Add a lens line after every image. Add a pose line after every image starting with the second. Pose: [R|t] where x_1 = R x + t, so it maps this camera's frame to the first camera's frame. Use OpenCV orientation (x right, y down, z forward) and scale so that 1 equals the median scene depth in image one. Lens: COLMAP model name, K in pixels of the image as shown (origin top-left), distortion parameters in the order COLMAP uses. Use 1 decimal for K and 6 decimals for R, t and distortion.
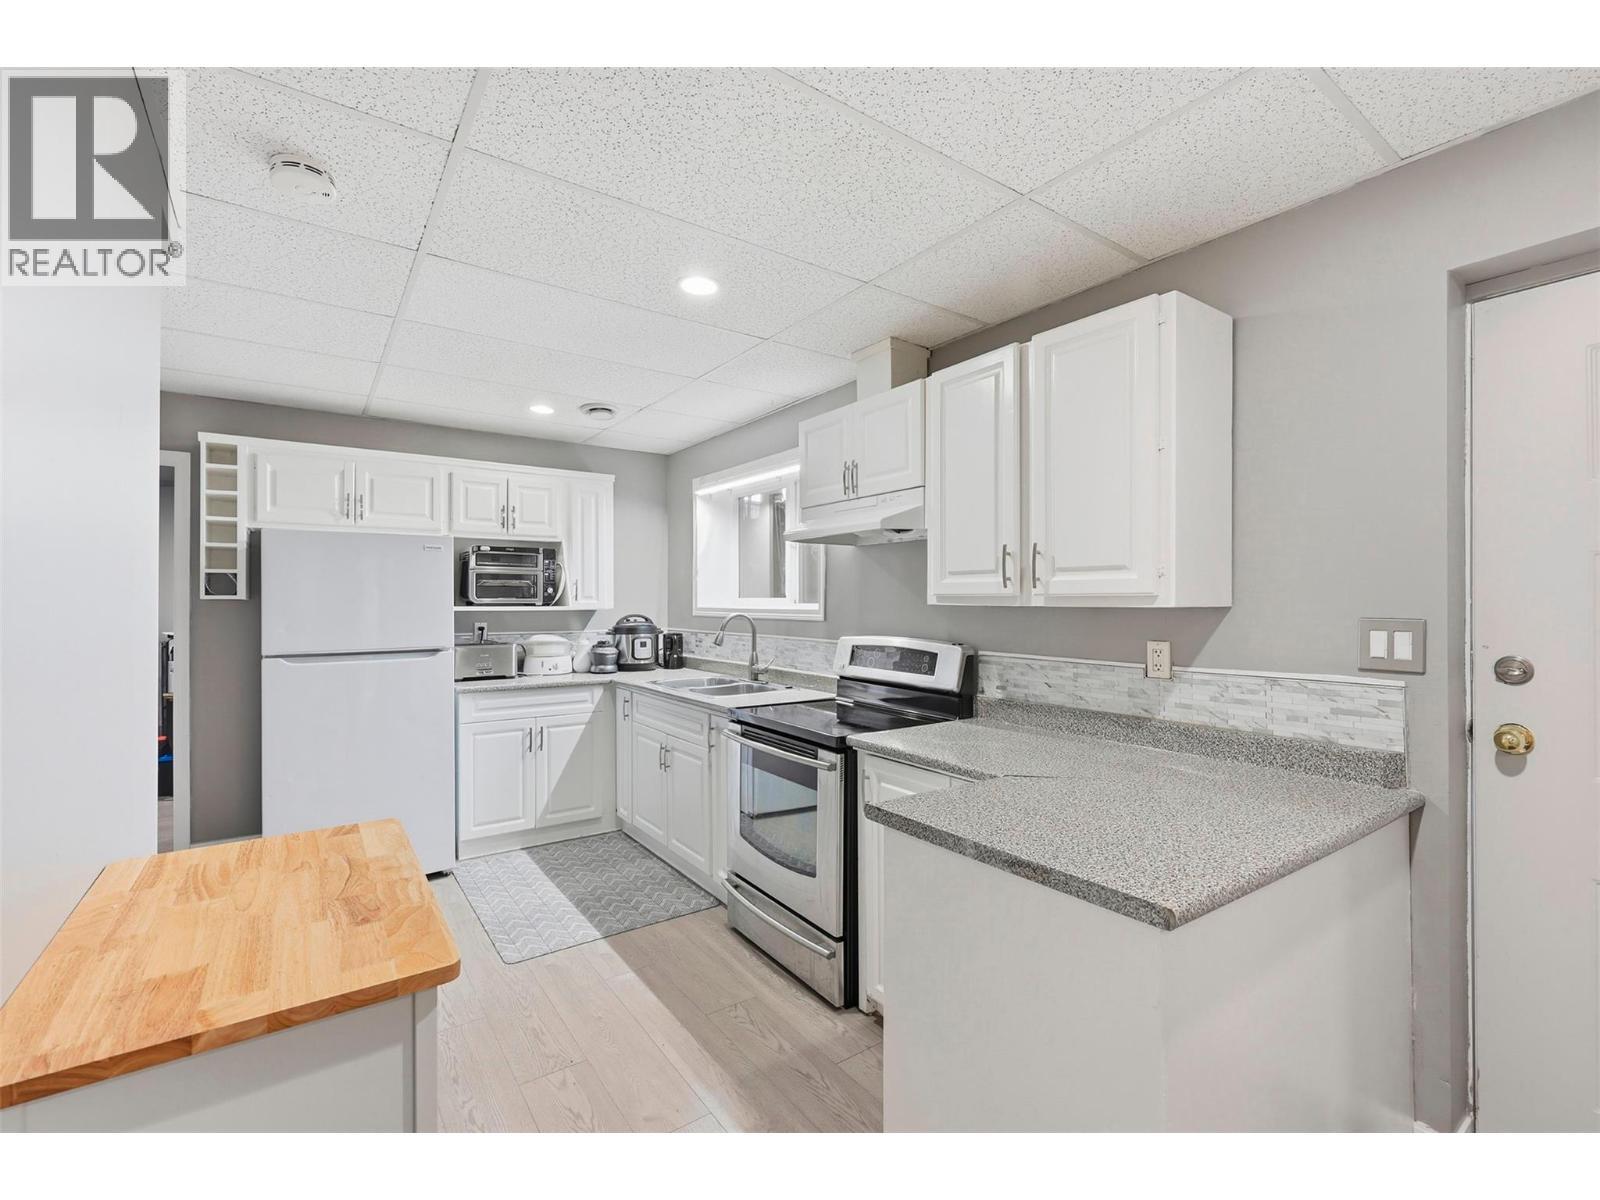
lens RADIAL K [[713.0, 0, 802.5], [0, 713.0, 599.6], [0, 0, 1]] dist [0.003551, 0.000448]
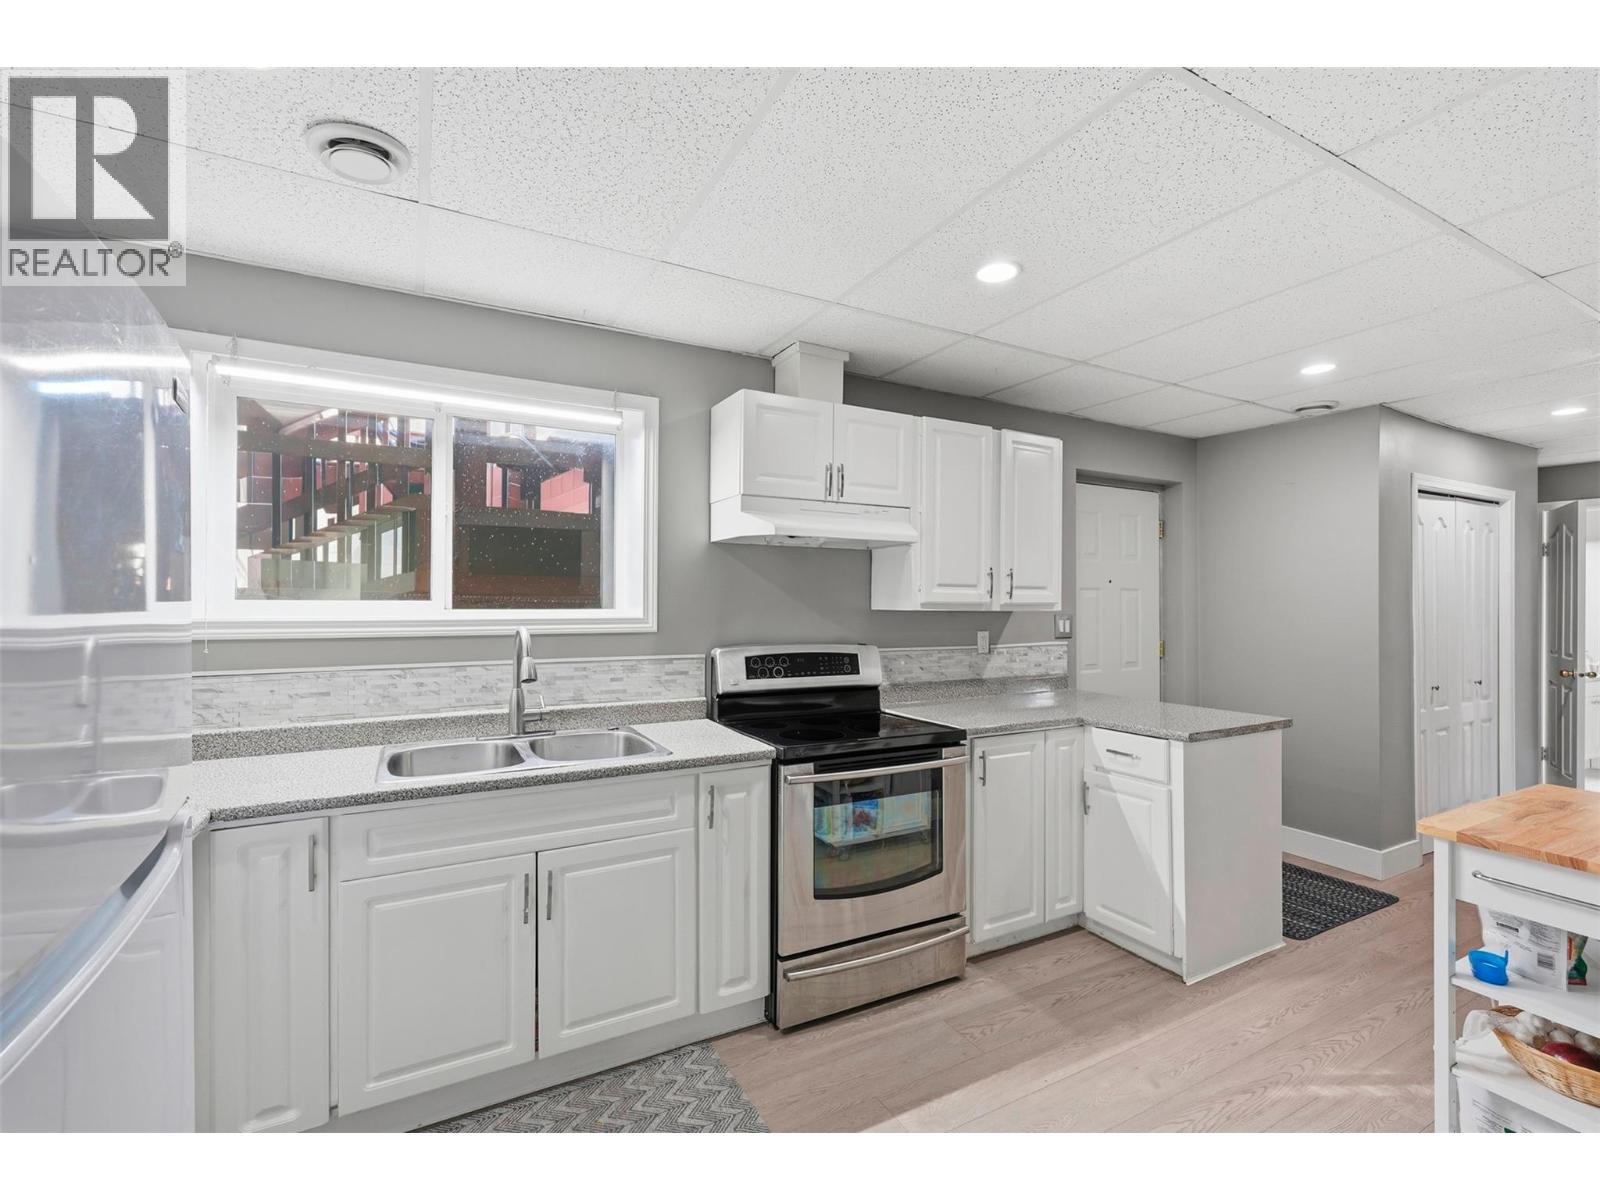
lens RADIAL K [[713.0, 0, 802.5], [0, 713.0, 599.6], [0, 0, 1]] dist [0.003551, 0.000448]
pose [[0.112724, 0.003662, 0.993620, -1.038904], [-0.004837, 0.999983, -0.003137, -0.006068], [-0.993615, -0.004453, 0.112739, 1.079586]]
